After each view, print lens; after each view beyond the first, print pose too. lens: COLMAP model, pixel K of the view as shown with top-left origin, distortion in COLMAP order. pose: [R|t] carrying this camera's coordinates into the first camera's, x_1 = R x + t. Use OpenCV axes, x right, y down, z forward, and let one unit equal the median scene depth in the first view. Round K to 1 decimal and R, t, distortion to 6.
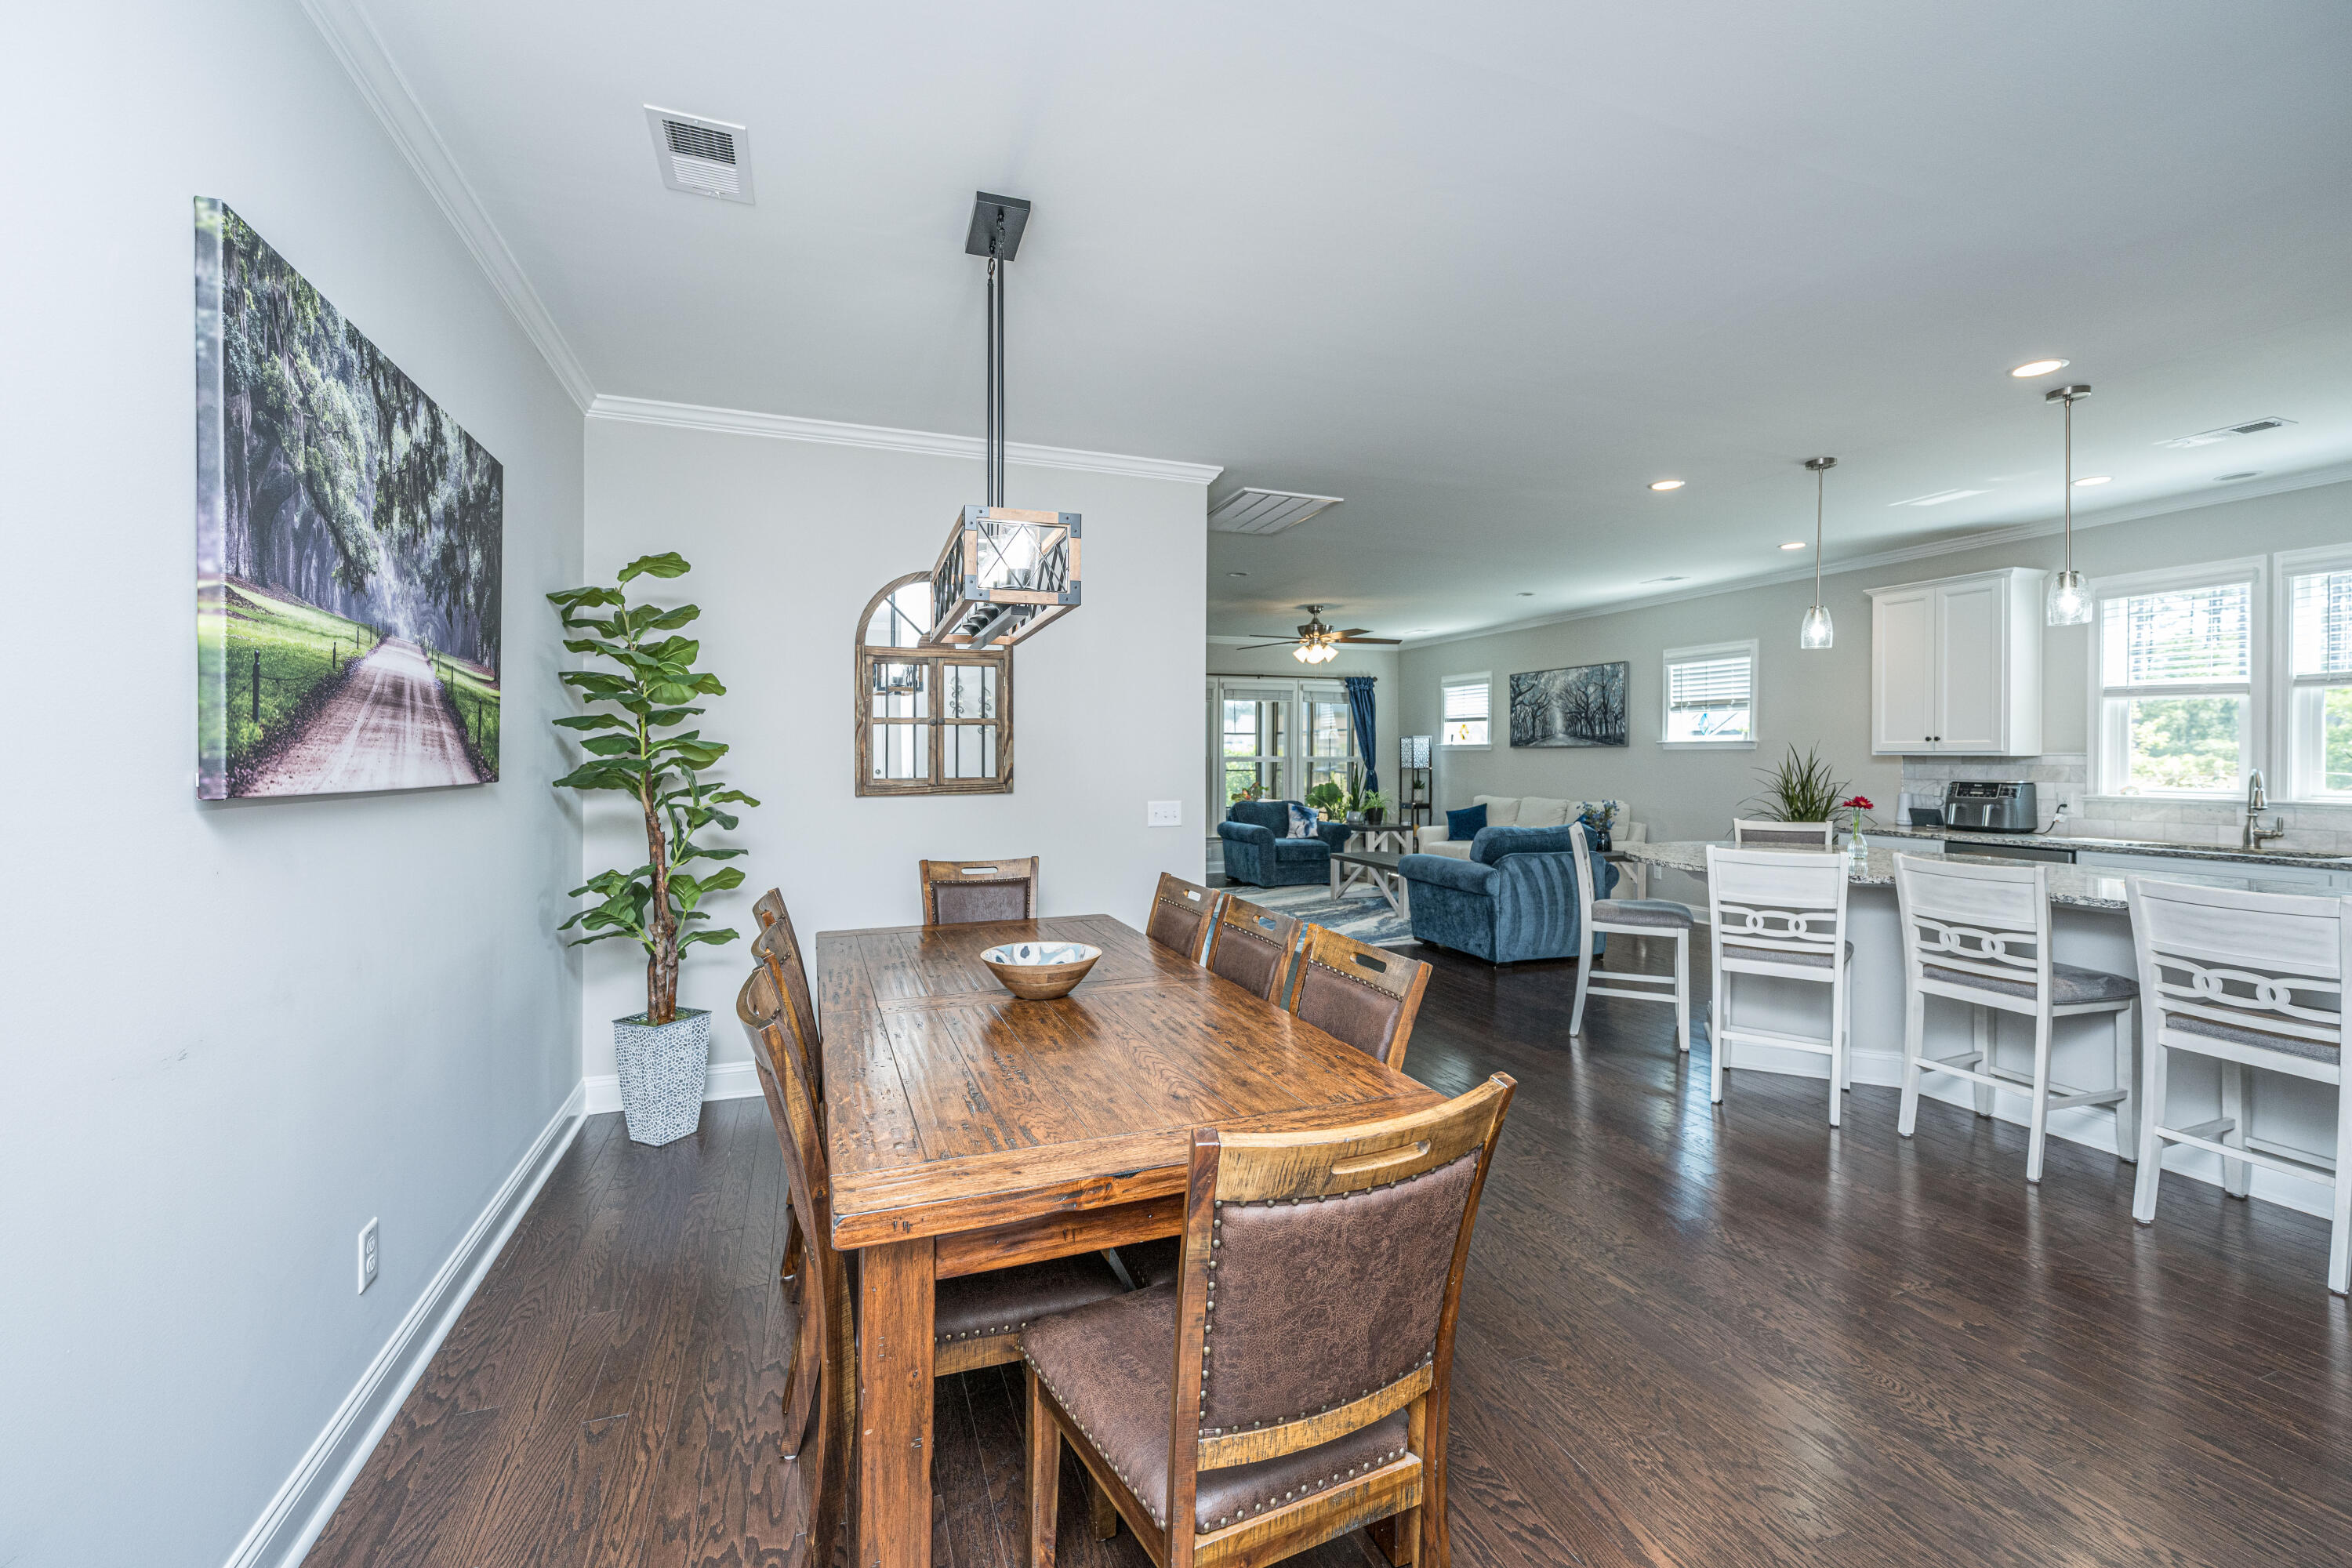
lens RADIAL K [[934.4, 0, 1161.7], [0, 934.4, 759.5], [0, 0, 1]] dist [-0.000327, 0.000058]
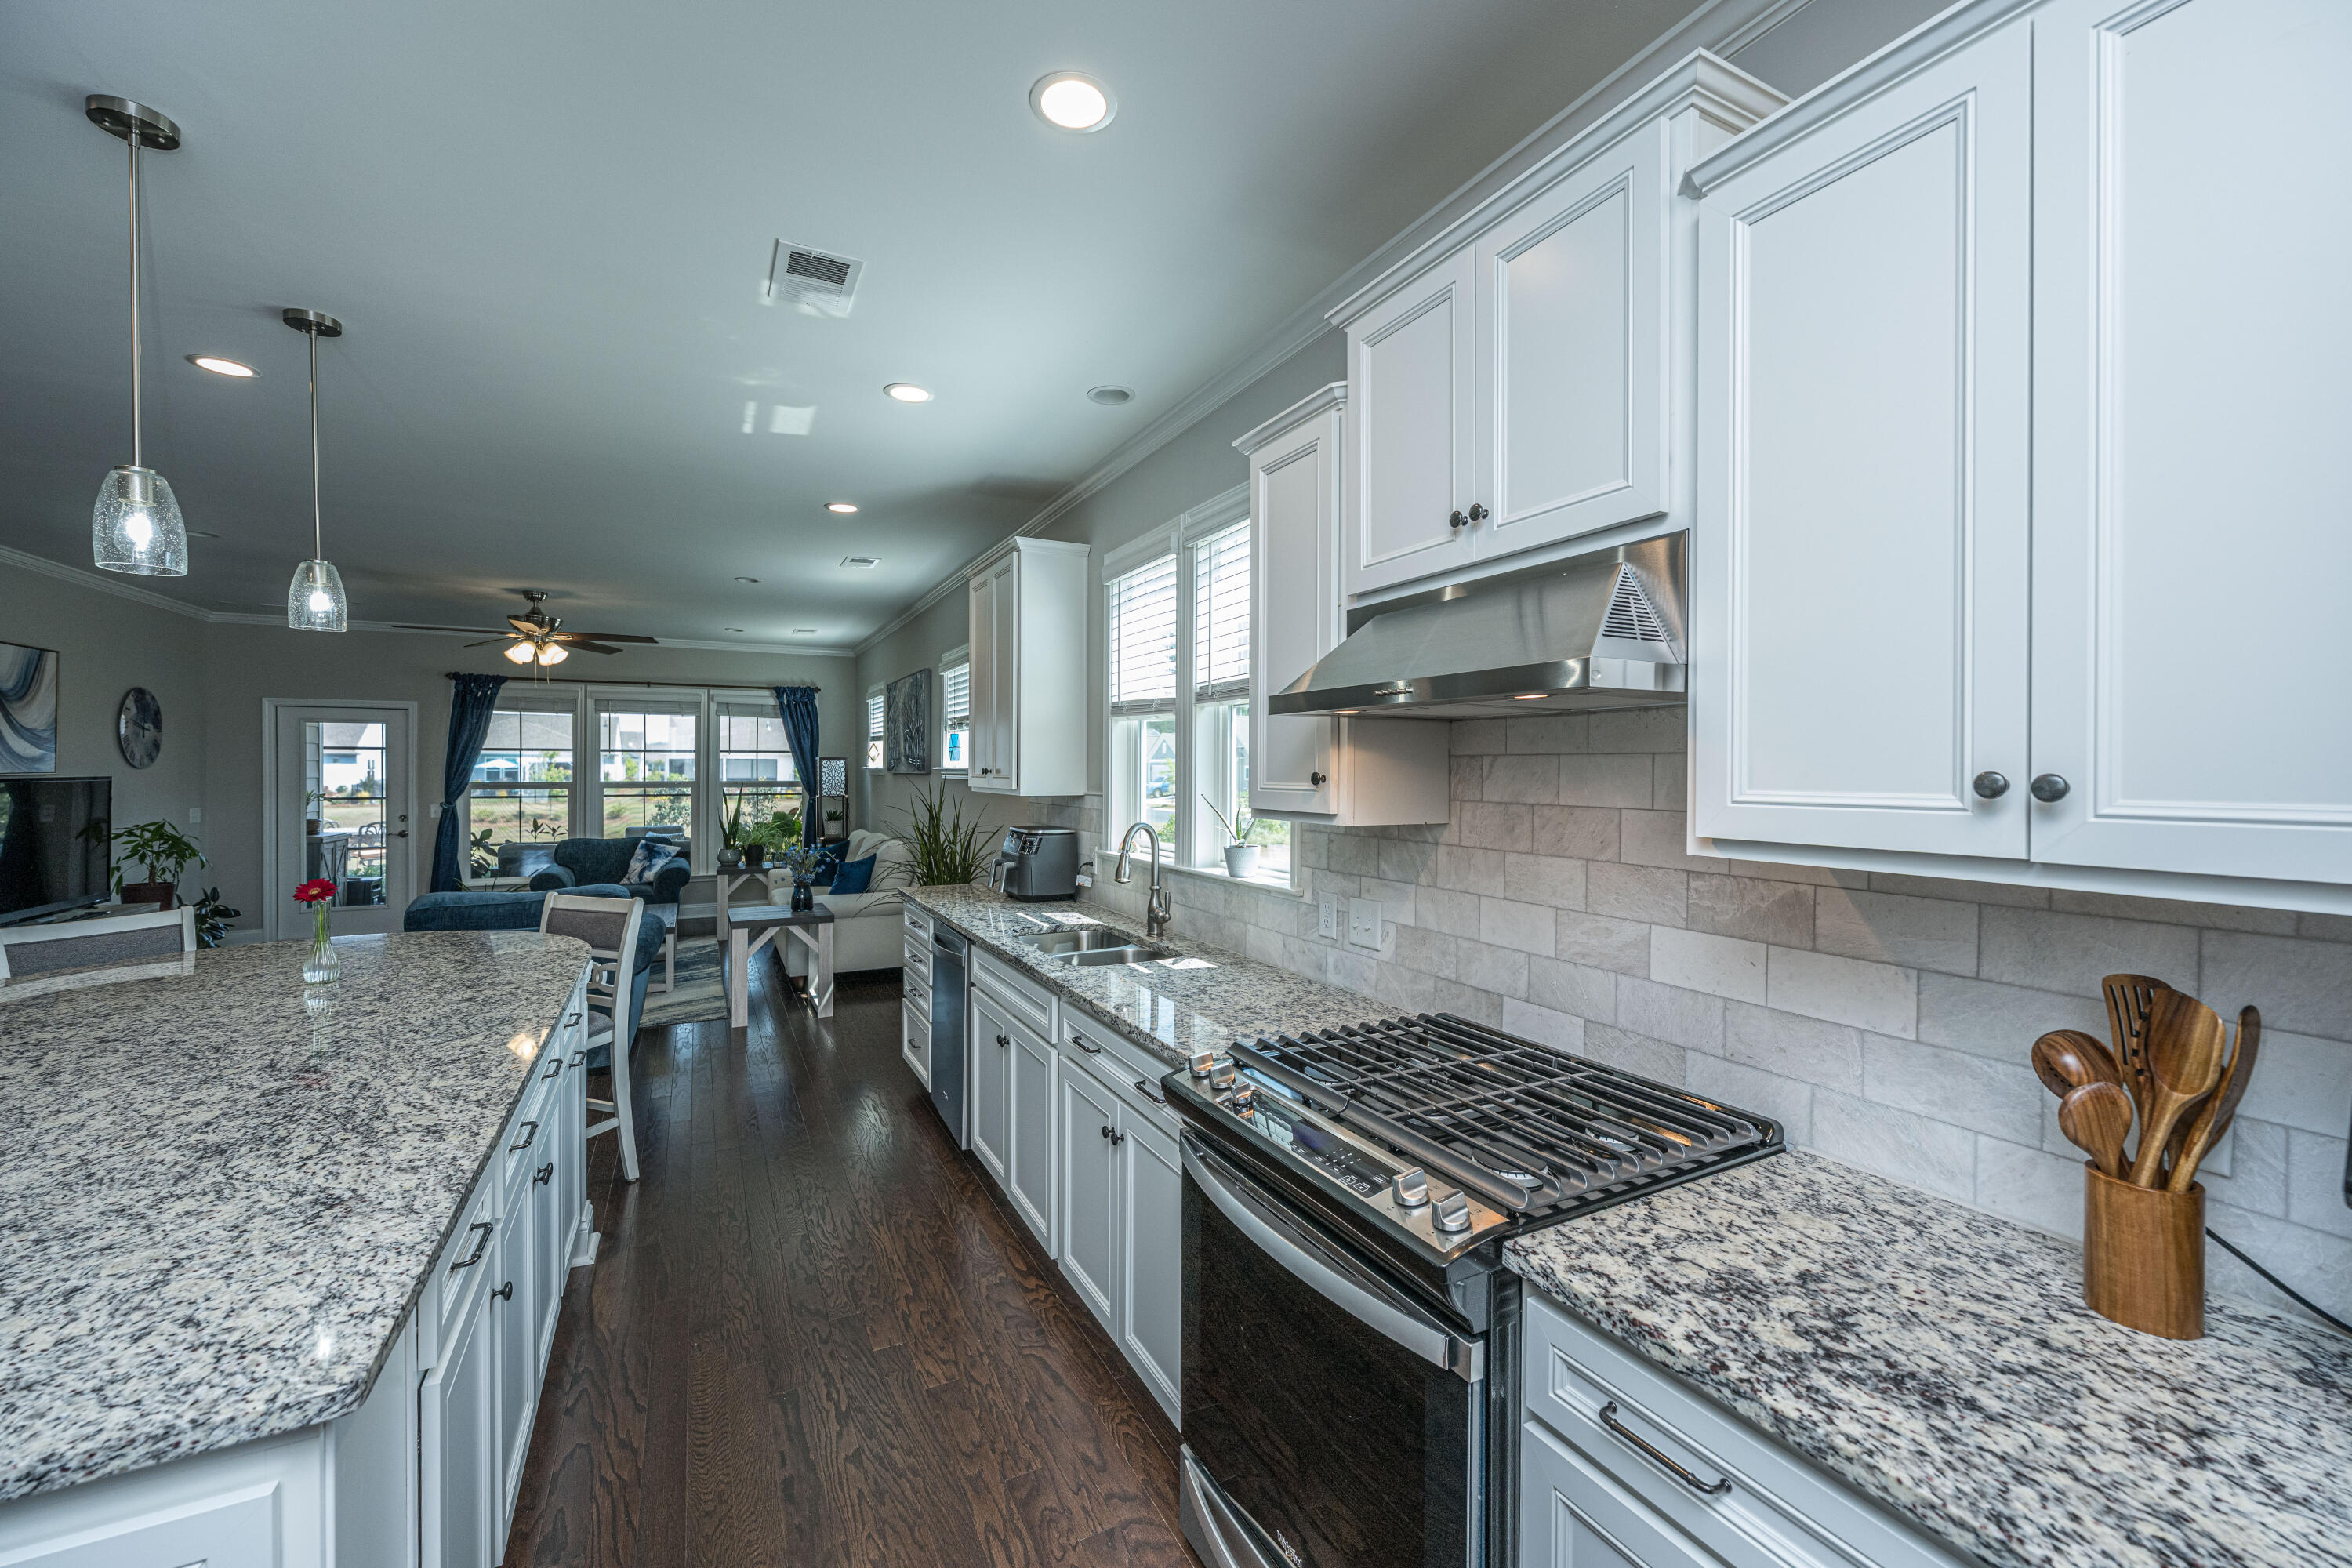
lens RADIAL K [[929.5, 0, 1171.6], [0, 929.5, 770.3], [0, 0, 1]] dist [0.000262, -0.000108]
pose [[0.991599, 0.001462, 0.129343, 0.693821], [-0.001007, 0.999993, -0.003583, -0.016042], [-0.129347, 0.003423, 0.991593, 0.198665]]
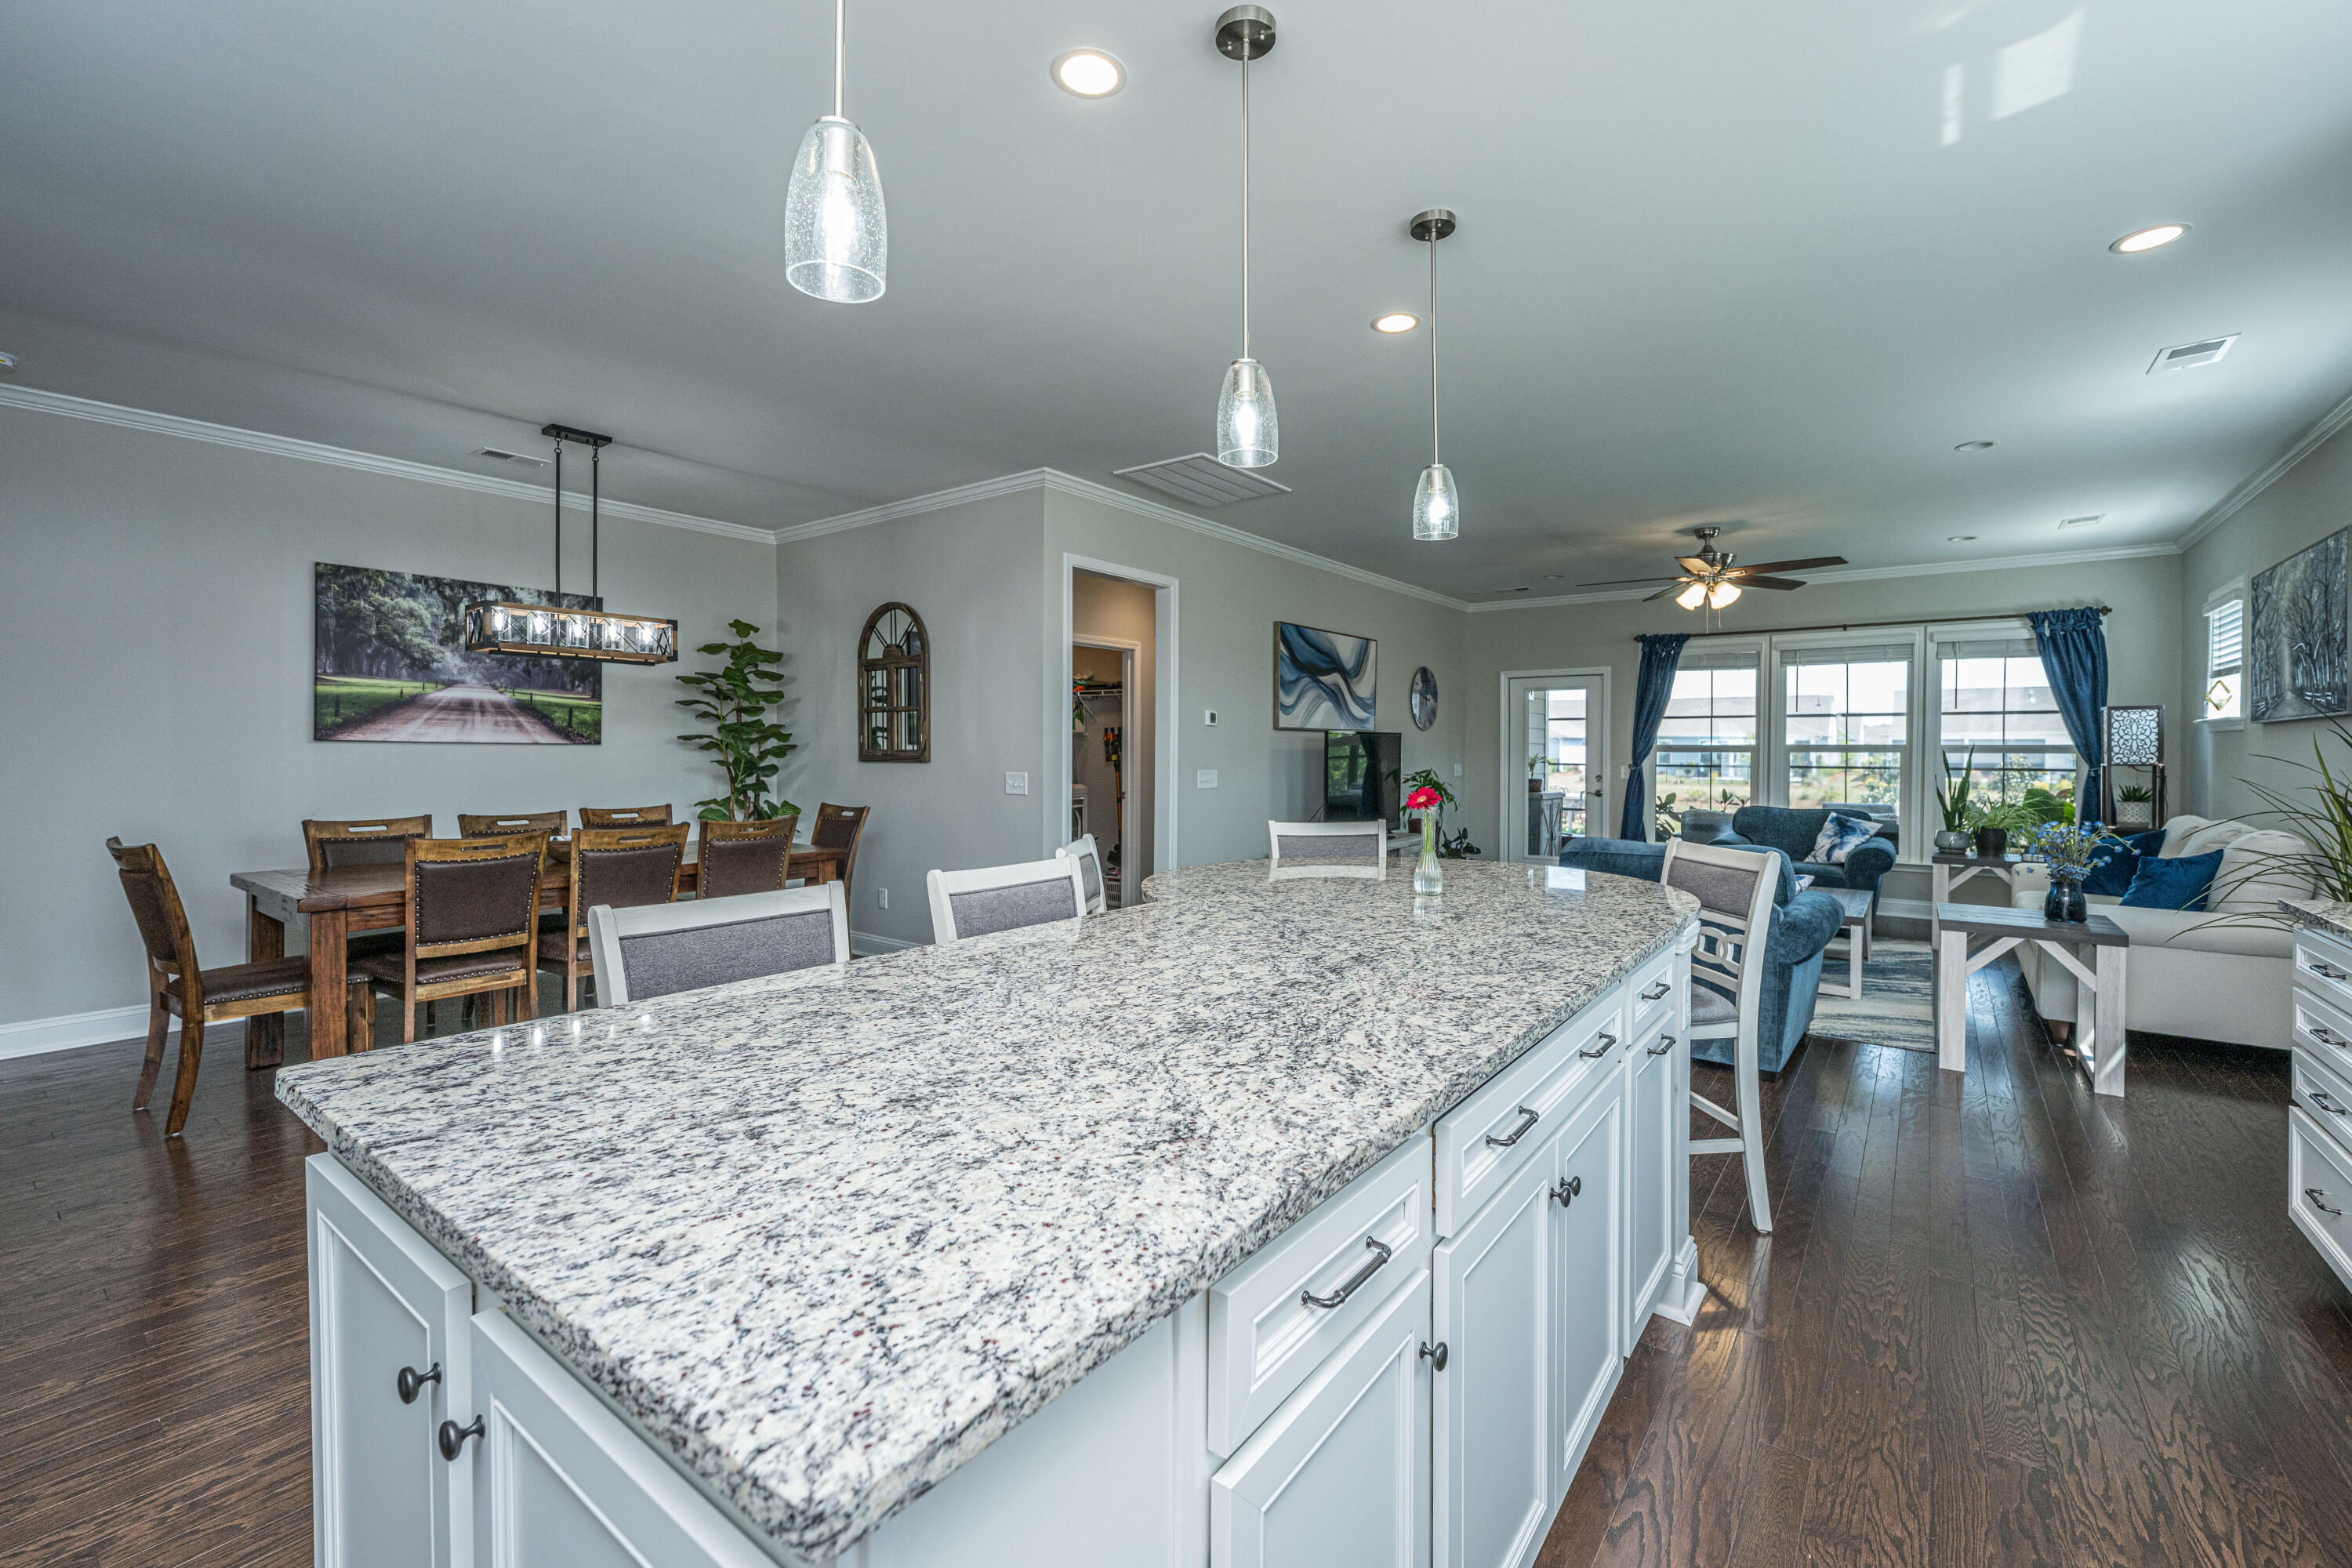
lens RADIAL K [[977.9, 0, 1183.4], [0, 977.9, 757.6], [0, 0, 1]] dist [-0.000068, -0.000002]
pose [[0.544623, 0.009324, -0.838629, 0.673290], [-0.009112, 0.999945, 0.005200, 0.010957], [0.838631, 0.004810, 0.544678, 0.313607]]
